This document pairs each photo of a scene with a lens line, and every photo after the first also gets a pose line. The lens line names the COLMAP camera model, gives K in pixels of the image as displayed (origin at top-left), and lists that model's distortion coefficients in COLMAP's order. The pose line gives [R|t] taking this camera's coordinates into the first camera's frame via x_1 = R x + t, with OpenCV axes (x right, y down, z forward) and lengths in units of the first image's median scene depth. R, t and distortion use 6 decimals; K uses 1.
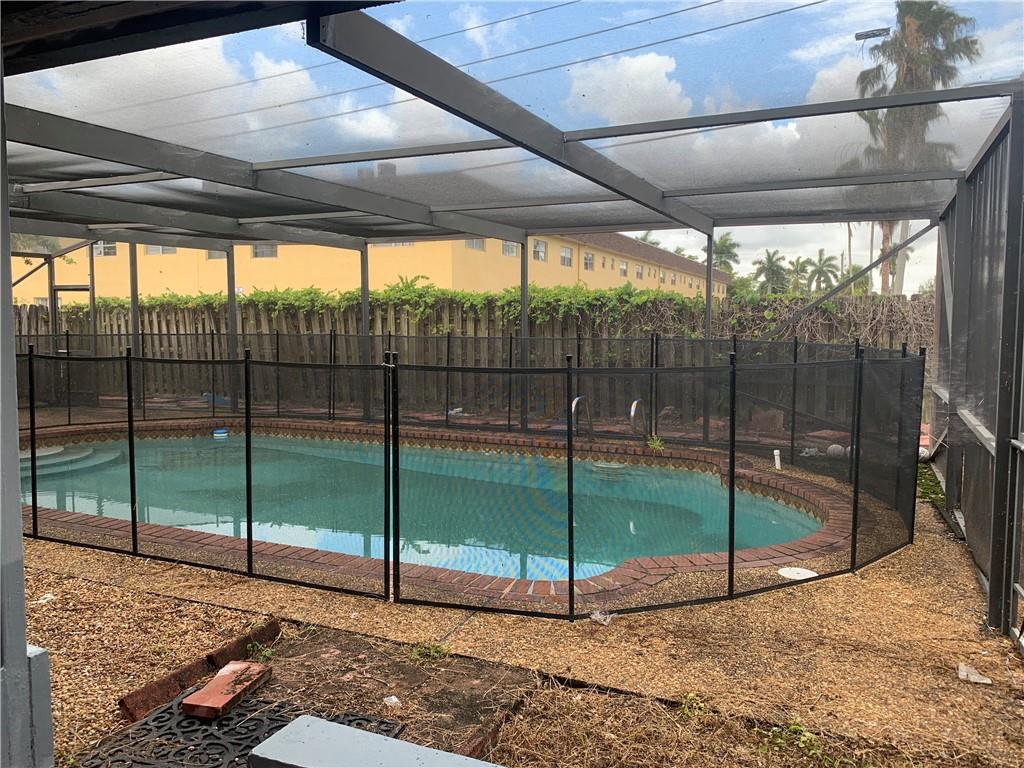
lens RADIAL K [[777.4, 0, 516.6], [0, 777.4, 373.4], [0, 0, 1]] dist [0.031288, -0.050494]
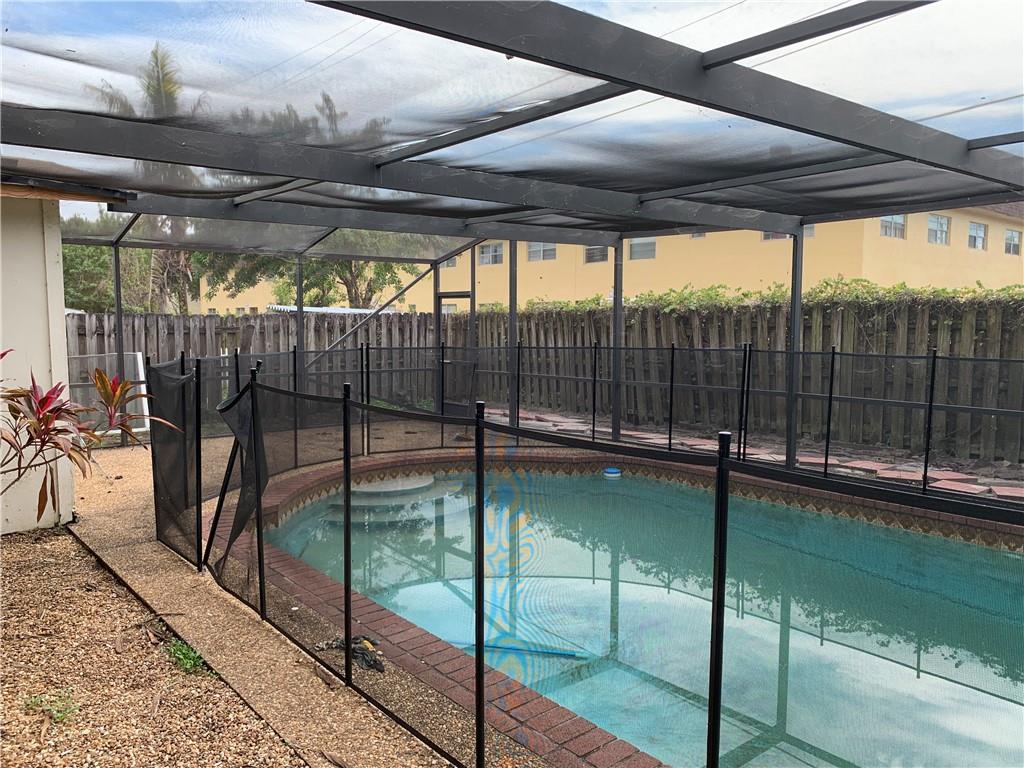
lens RADIAL K [[777.4, 0, 495.7], [0, 777.4, 401.7], [0, 0, 1]] dist [0.031288, -0.050494]
pose [[0.885973, 0.044229, -0.461623, -0.112861], [-0.029339, 0.998793, 0.039387, -0.024952], [0.462808, -0.021352, 0.886201, 0.246748]]
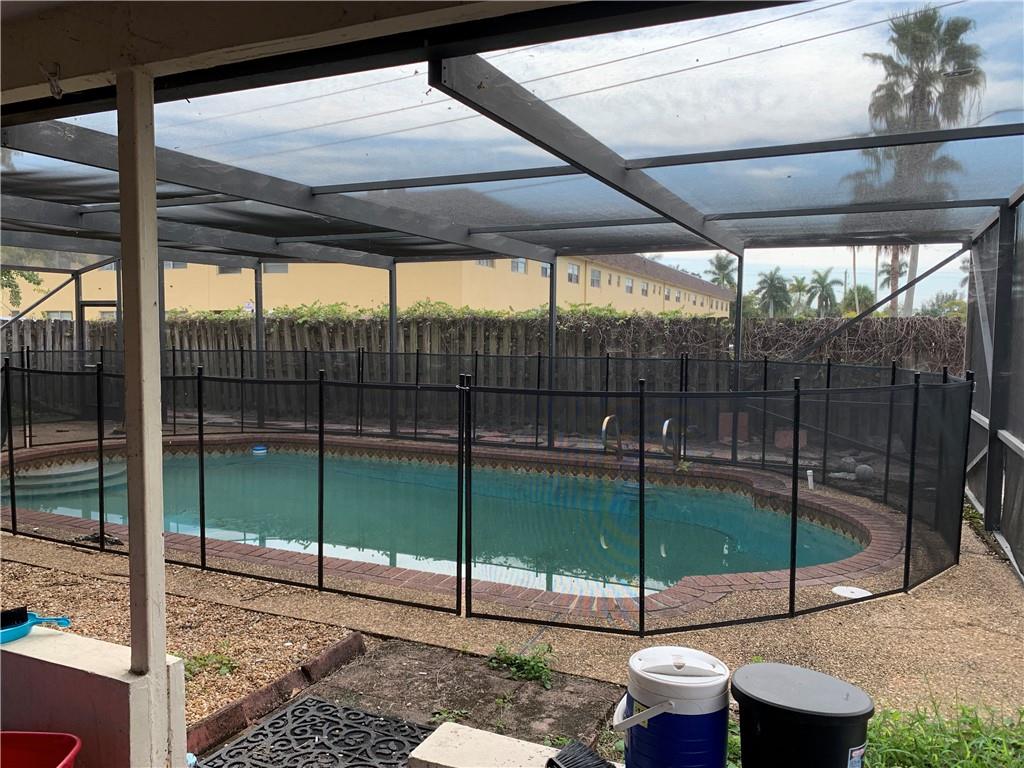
lens RADIAL K [[777.4, 0, 510.1], [0, 777.4, 393.7], [0, 0, 1]] dist [0.031288, -0.050494]
pose [[0.999945, 0.007540, -0.007223, -0.037465], [-0.007498, 0.999955, 0.005850, -0.003417], [0.007267, -0.005796, 0.999957, -0.012488]]
